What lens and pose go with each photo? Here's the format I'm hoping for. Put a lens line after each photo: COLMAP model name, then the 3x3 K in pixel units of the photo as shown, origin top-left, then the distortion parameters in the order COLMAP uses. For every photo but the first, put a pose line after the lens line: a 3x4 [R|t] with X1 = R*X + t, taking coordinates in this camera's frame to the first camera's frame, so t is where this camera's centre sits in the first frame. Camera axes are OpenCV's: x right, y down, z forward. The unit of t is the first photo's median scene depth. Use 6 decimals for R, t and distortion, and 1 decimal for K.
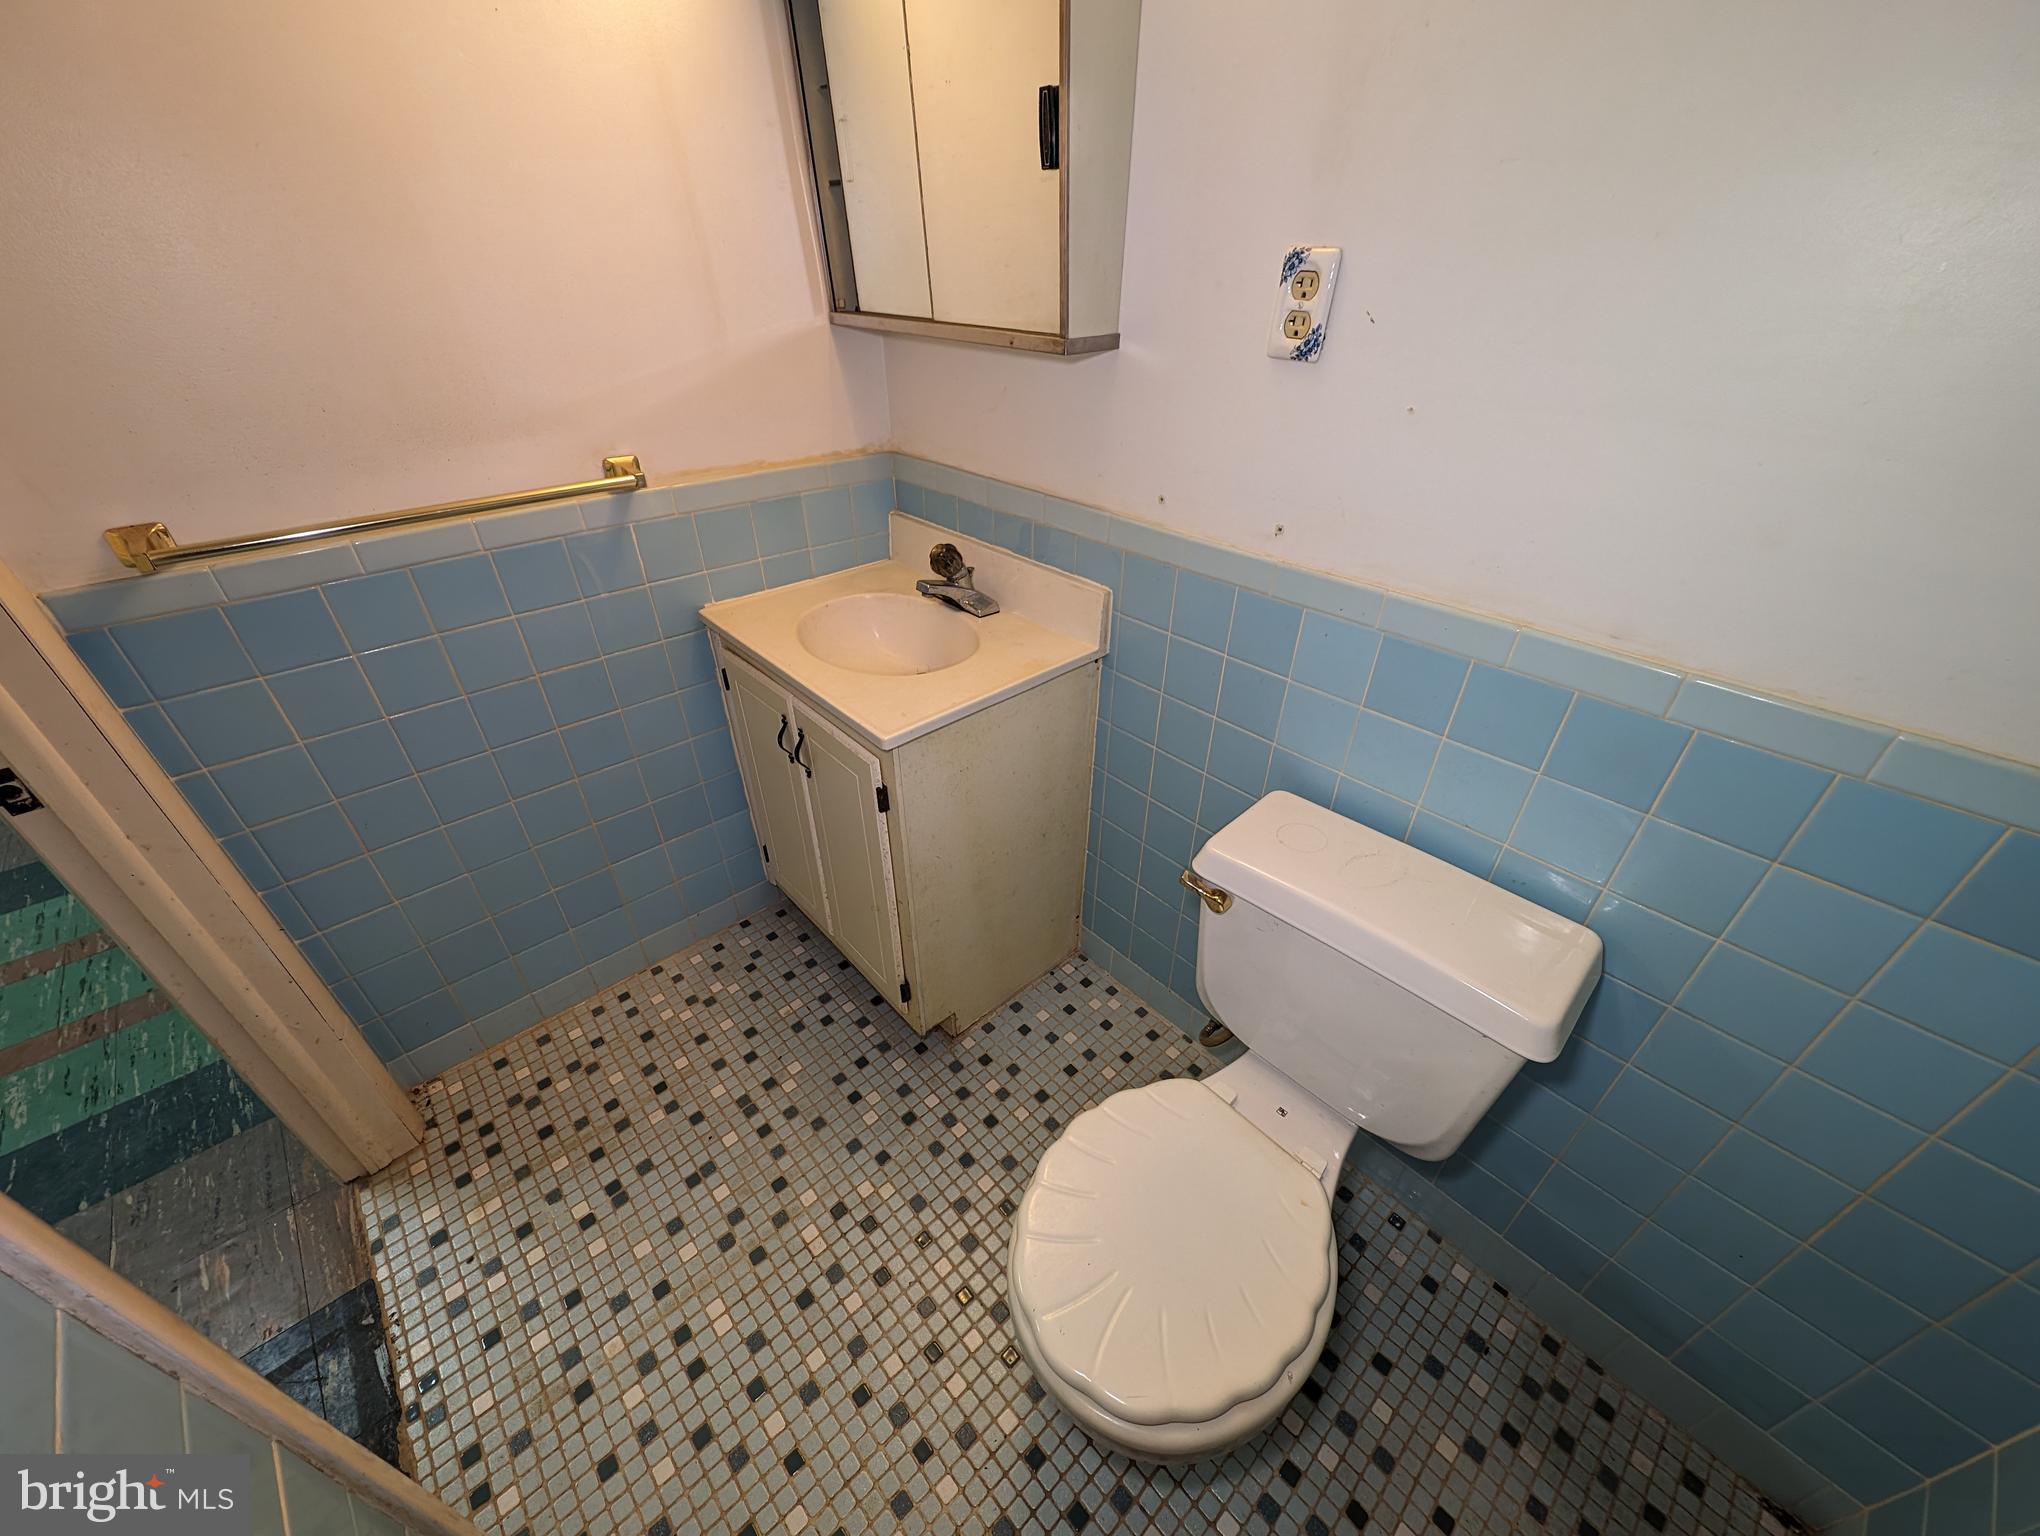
lens RADIAL K [[759.4, 0, 1013.3], [0, 759.4, 772.4], [0, 0, 1]] dist [0.011420, -0.017280]
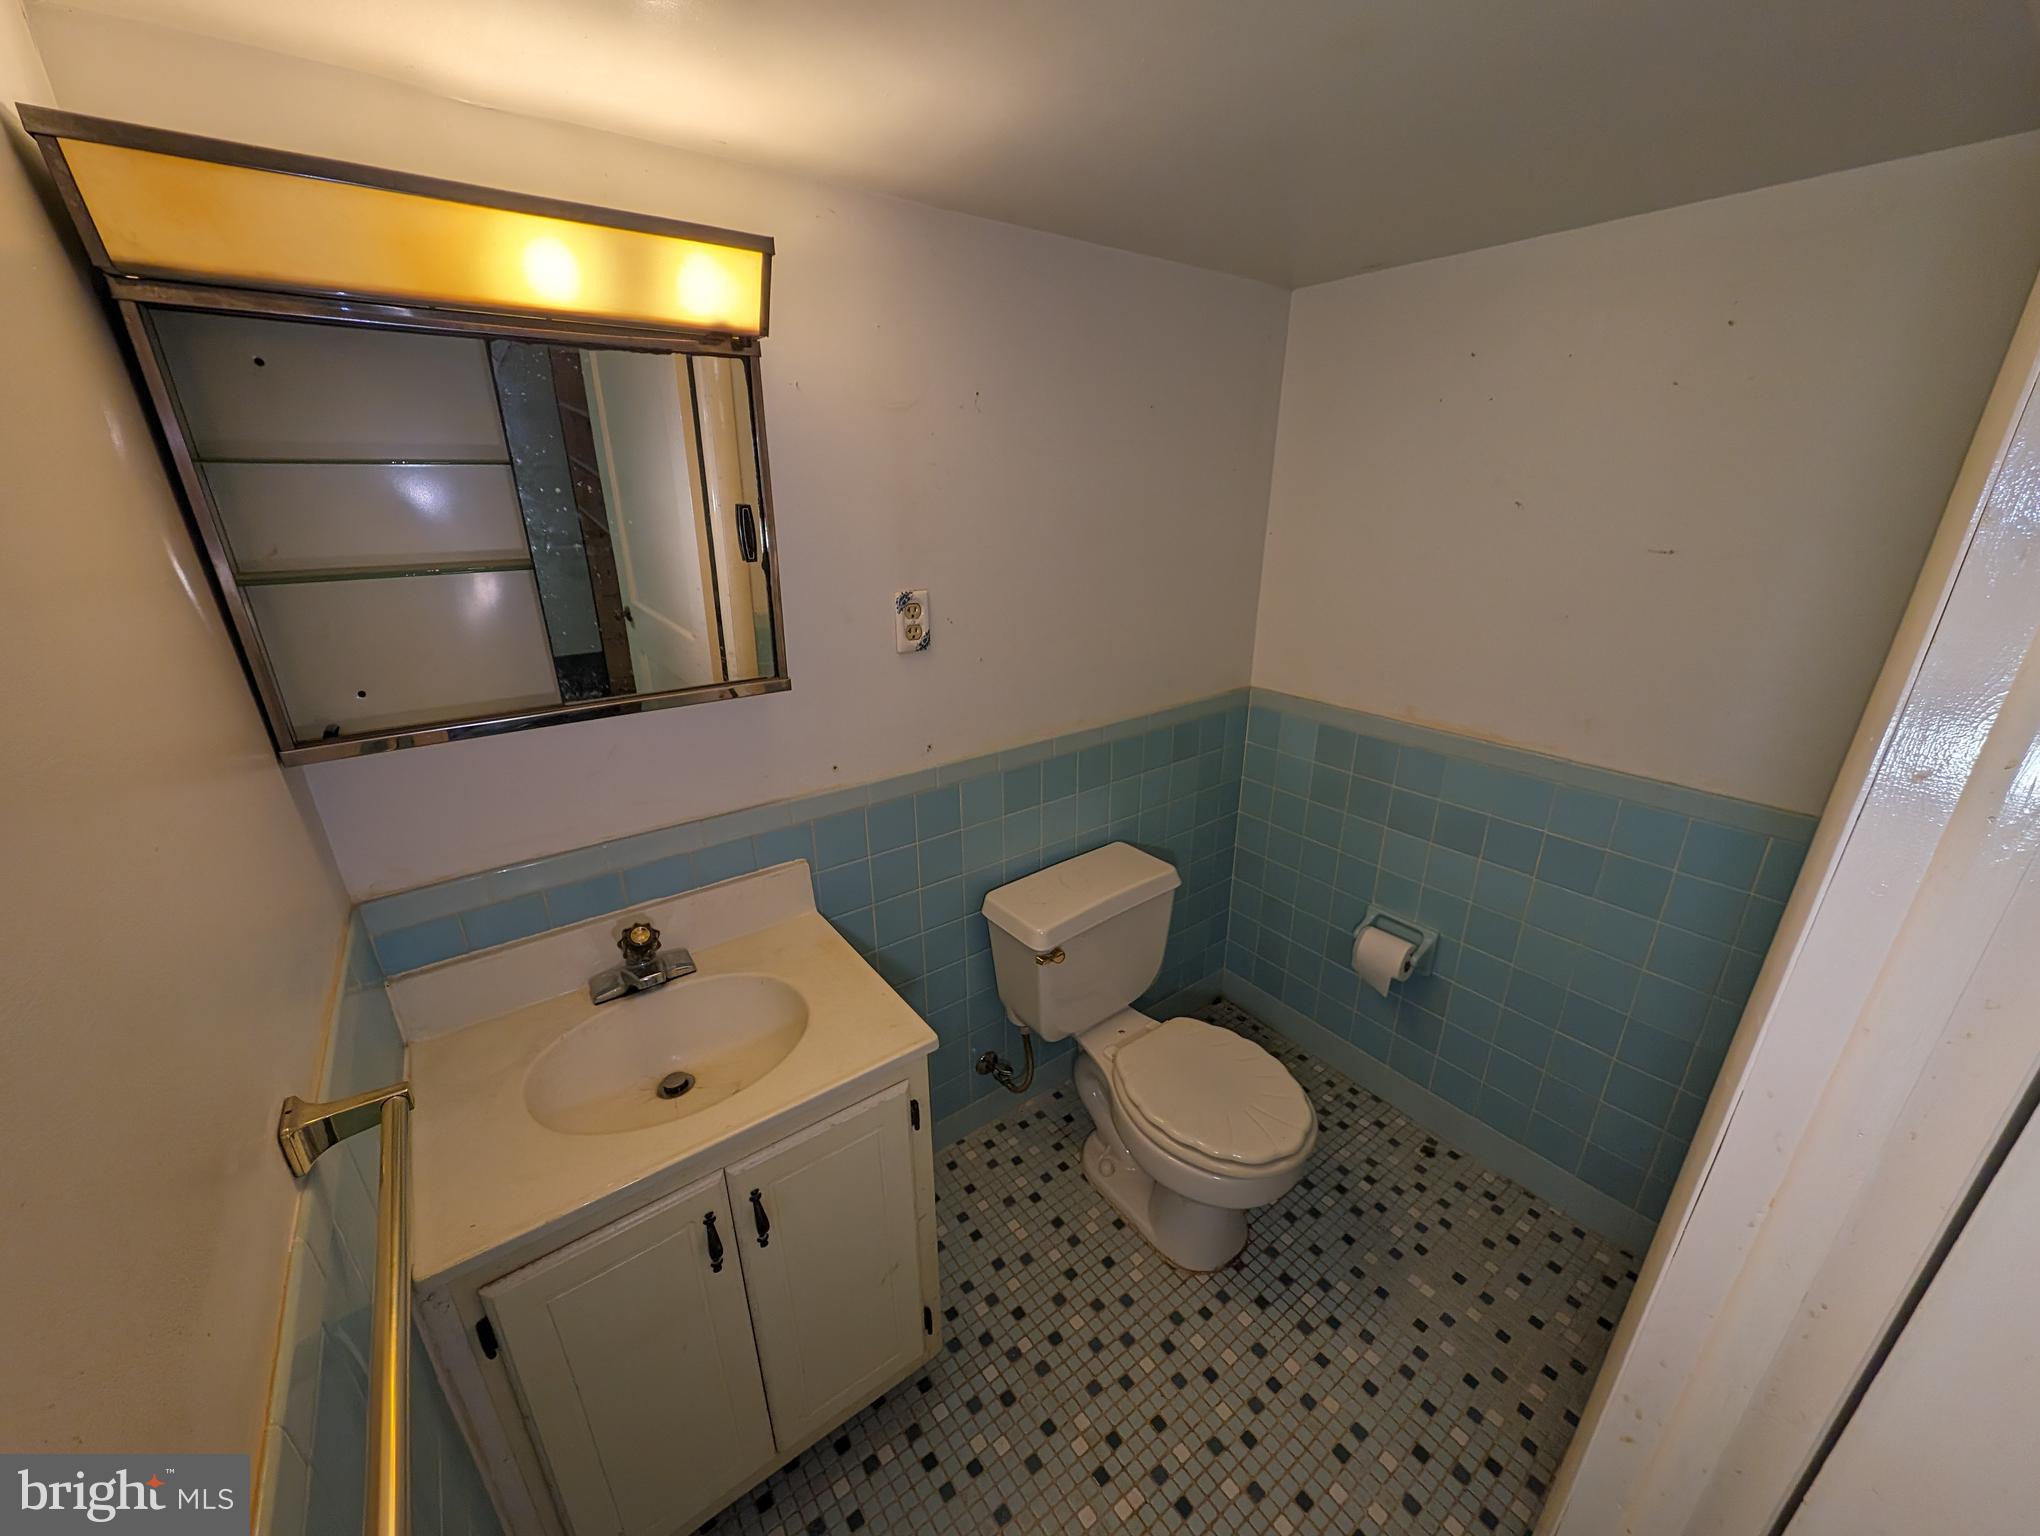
lens RADIAL K [[759.4, 0, 1013.3], [0, 759.4, 772.4], [0, 0, 1]] dist [0.011420, -0.017280]
pose [[0.103776, -0.362351, 0.926246, -0.777627], [0.567004, 0.786677, 0.244225, -0.415881], [-0.817152, 0.499841, 0.287093, 0.346508]]
